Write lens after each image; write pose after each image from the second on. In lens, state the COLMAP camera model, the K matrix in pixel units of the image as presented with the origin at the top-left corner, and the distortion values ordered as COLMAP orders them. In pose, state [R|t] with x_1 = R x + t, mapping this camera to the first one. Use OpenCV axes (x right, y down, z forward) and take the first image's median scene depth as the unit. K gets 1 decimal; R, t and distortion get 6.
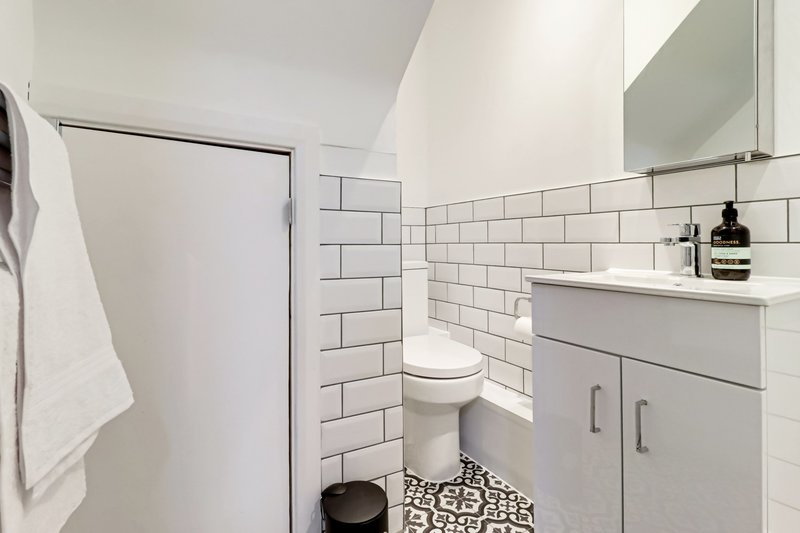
lens RADIAL K [[388.4, 0, 400.6], [0, 388.4, 240.9], [0, 0, 1]] dist [-0.000804, -0.000245]
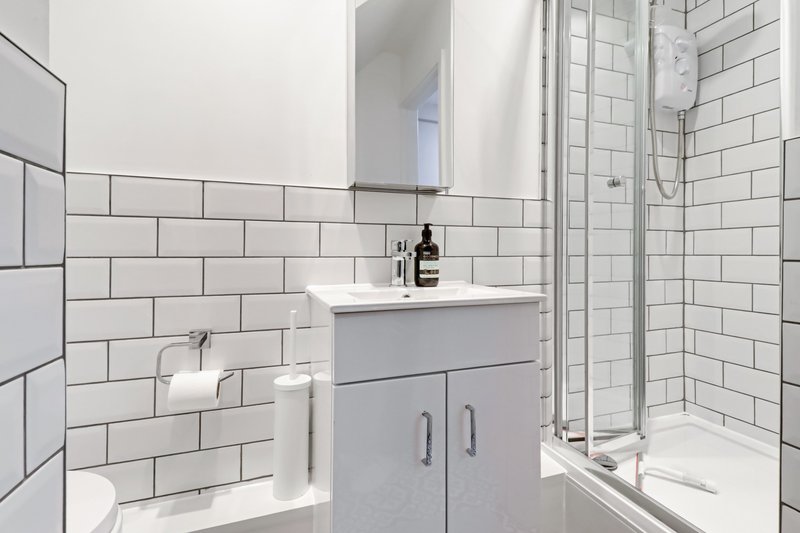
lens RADIAL K [[389.5, 0, 401.6], [0, 389.5, 255.4], [0, 0, 1]] dist [-0.002393, -0.000794]
pose [[0.173979, 0.002623, 0.984746, -0.374903], [-0.006403, 0.999978, -0.001532, 0.002136], [-0.984729, -0.006039, 0.173992, 0.813146]]
